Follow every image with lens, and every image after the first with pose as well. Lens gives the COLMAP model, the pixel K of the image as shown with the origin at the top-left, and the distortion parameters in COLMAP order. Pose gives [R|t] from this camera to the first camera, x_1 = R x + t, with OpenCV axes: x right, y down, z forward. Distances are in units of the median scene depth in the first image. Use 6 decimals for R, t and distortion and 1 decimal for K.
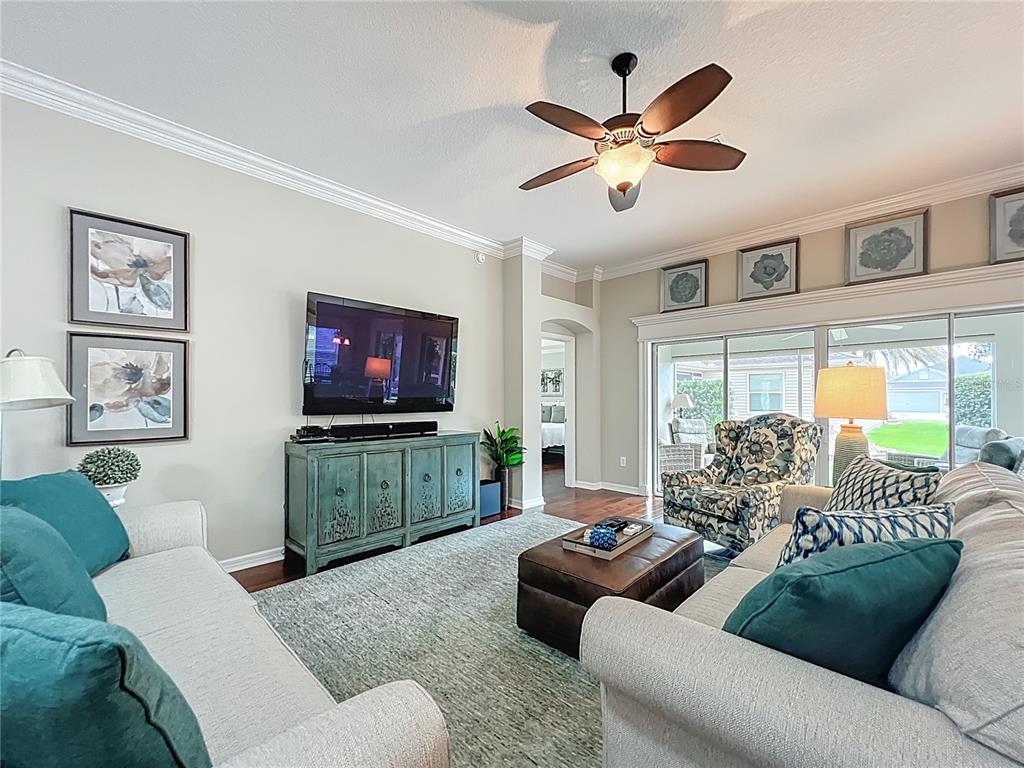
lens RADIAL K [[421.3, 0, 515.5], [0, 421.3, 395.9], [0, 0, 1]] dist [-0.000677, 0.000324]
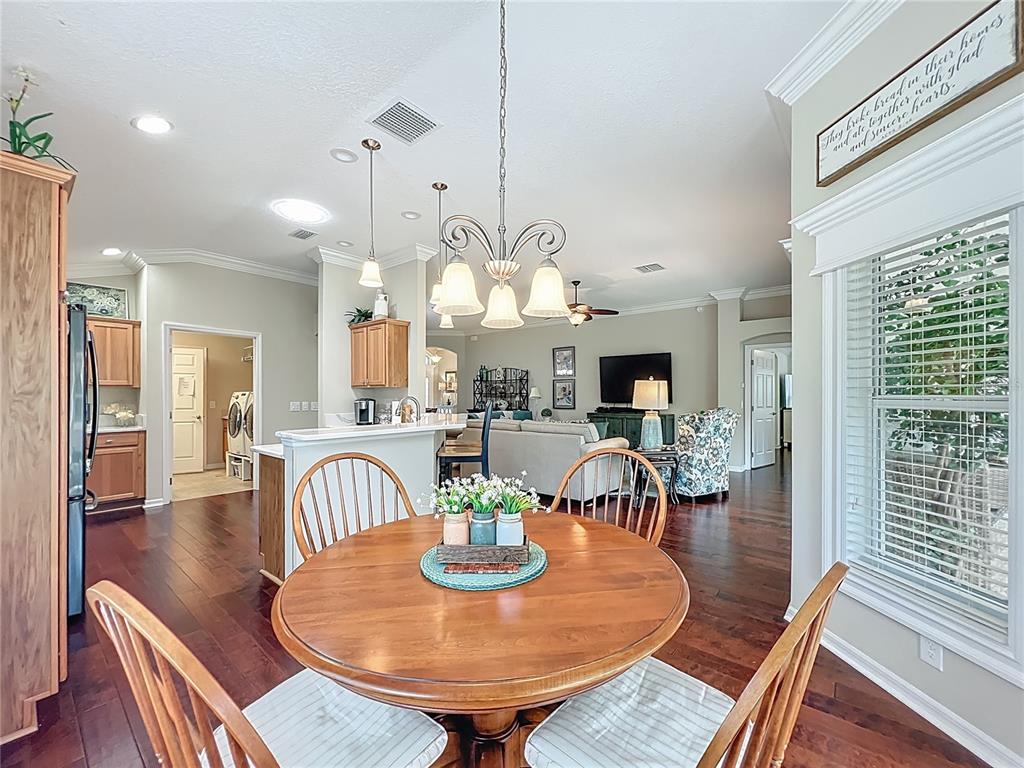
lens RADIAL K [[421.3, 0, 507.0], [0, 421.3, 390.7], [0, 0, 1]] dist [-0.000677, 0.000324]
pose [[0.068547, -0.008216, -0.997614, 2.113176], [0.012849, 0.999890, -0.007352, -0.018500], [0.997565, -0.012314, 0.068645, 0.213878]]
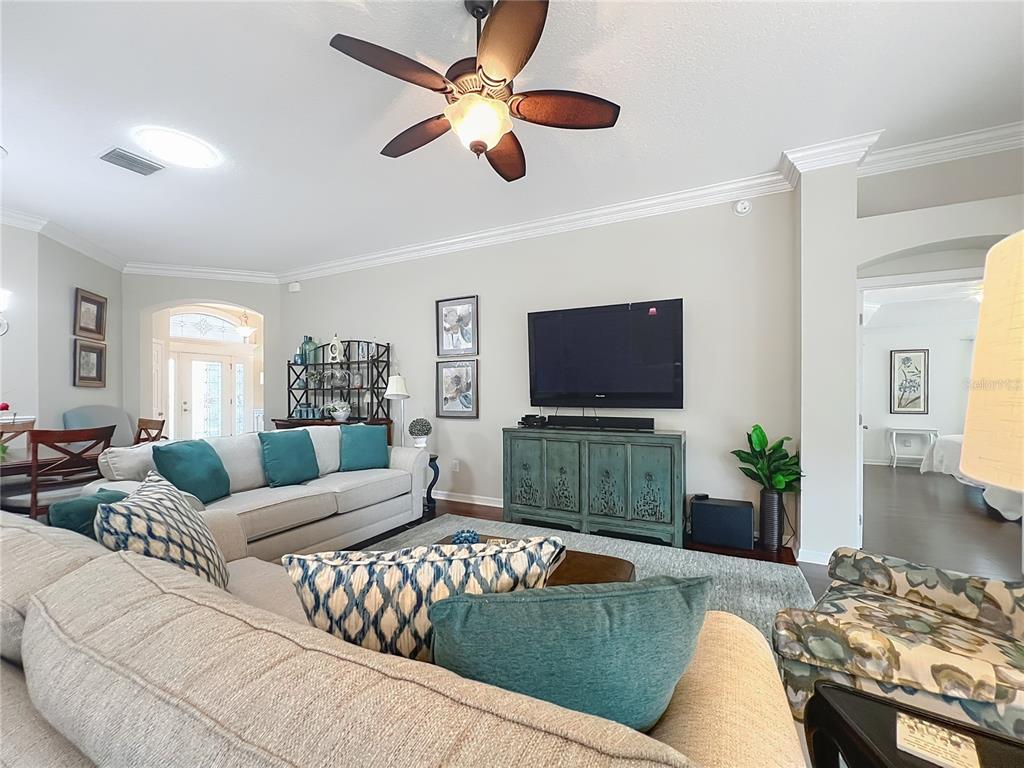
lens RADIAL K [[421.3, 0, 513.1], [0, 421.3, 396.2], [0, 0, 1]] dist [-0.000677, 0.000324]
pose [[0.305028, 0.002342, -0.952340, 0.733736], [0.008506, 0.999950, 0.005184, 0.006005], [0.952305, -0.009682, 0.304993, 0.536688]]
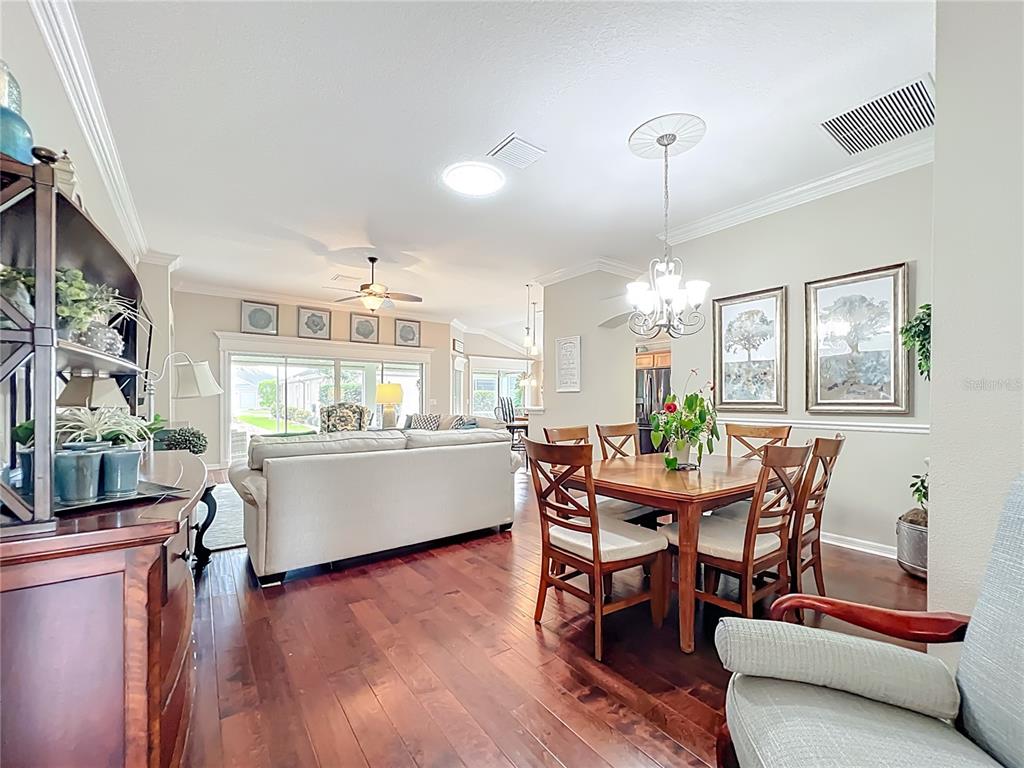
lens RADIAL K [[421.3, 0, 509.3], [0, 421.3, 399.4], [0, 0, 1]] dist [-0.000677, 0.000324]
pose [[0.152219, -0.004115, 0.988338, -1.406824], [-0.013177, 0.999894, 0.006192, 0.002671], [-0.988259, -0.013966, 0.152149, -0.117518]]
